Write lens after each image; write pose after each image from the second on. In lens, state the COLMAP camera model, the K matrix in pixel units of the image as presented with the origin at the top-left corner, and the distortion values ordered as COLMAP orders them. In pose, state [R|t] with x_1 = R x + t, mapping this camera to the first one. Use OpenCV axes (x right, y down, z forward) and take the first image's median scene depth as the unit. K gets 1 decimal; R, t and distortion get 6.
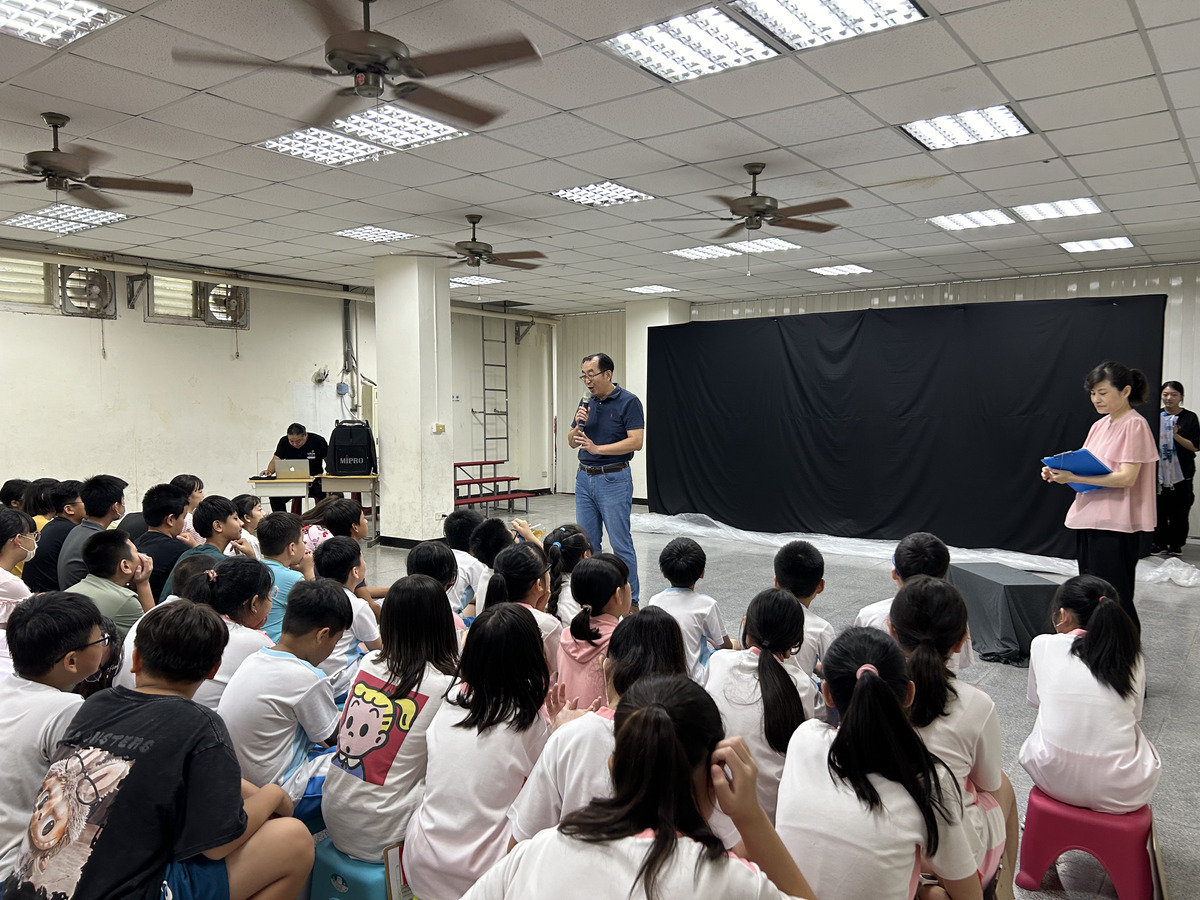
lens RADIAL K [[909.6, 0, 600.4], [0, 909.6, 457.1], [0, 0, 1]] dist [0.007946, 0.003296]
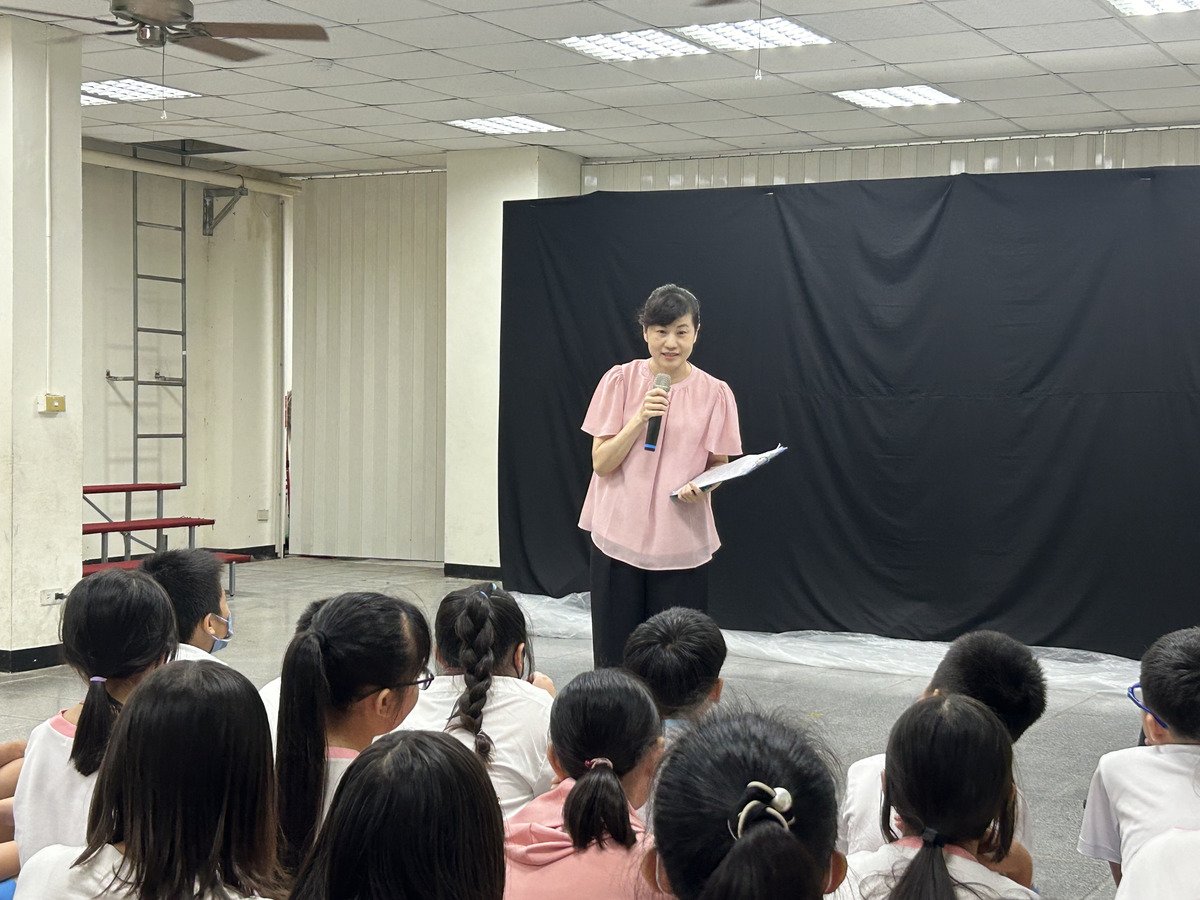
lens RADIAL K [[1876.8, 0, 621.6], [0, 1876.8, 445.7], [0, 0, 1]] dist [0.039835, -0.025268]
pose [[0.989074, 0.011730, 0.146952, -0.032299], [-0.007870, 0.999609, -0.026817, 0.011777], [-0.147210, 0.025367, 0.988780, 0.025548]]
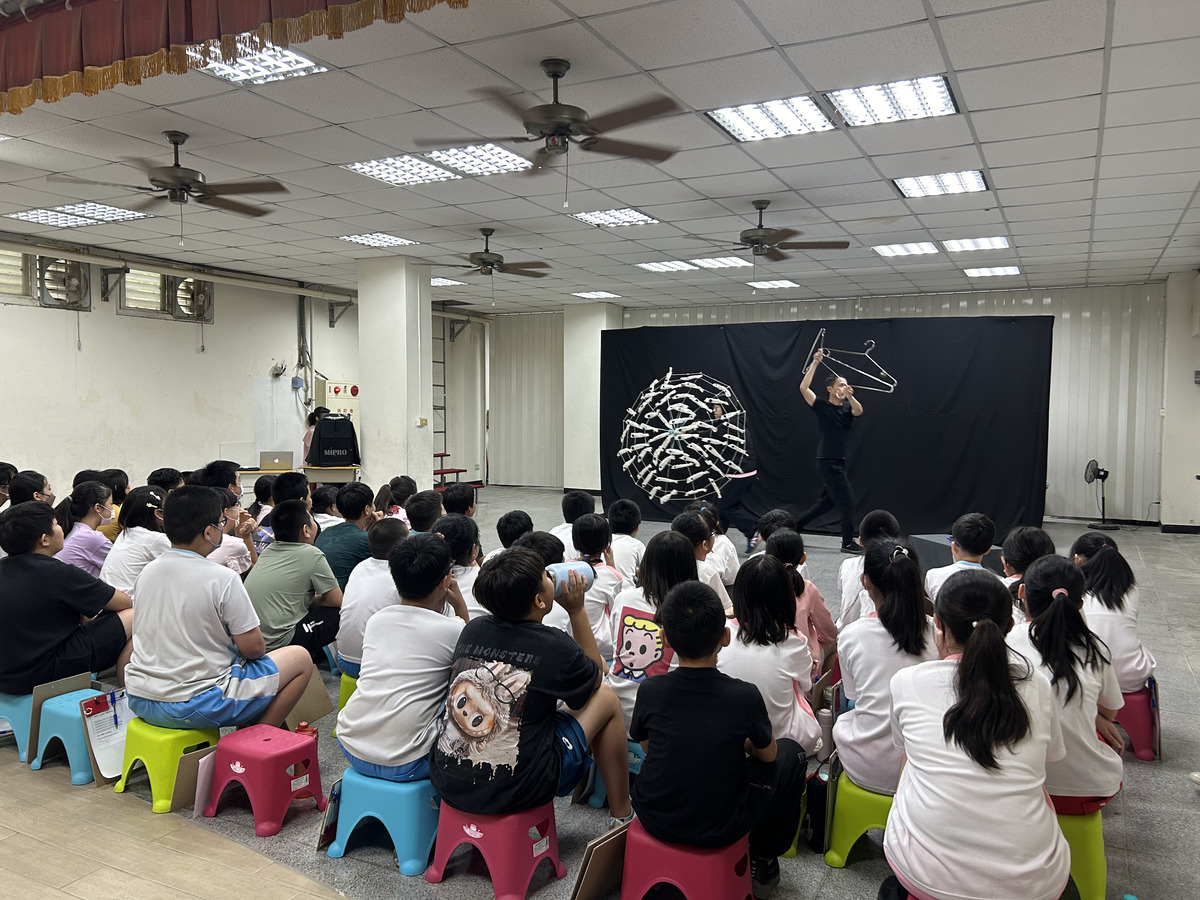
lens RADIAL K [[903.7, 0, 600.0], [0, 903.7, 450.0], [0, 0, 1]] dist [0.008413, 0.002121]
pose [[0.986506, 0.001154, 0.163720, -0.139031], [-0.001028, 0.999999, -0.000858, 0.001471], [-0.163721, 0.000679, 0.986506, -0.074150]]
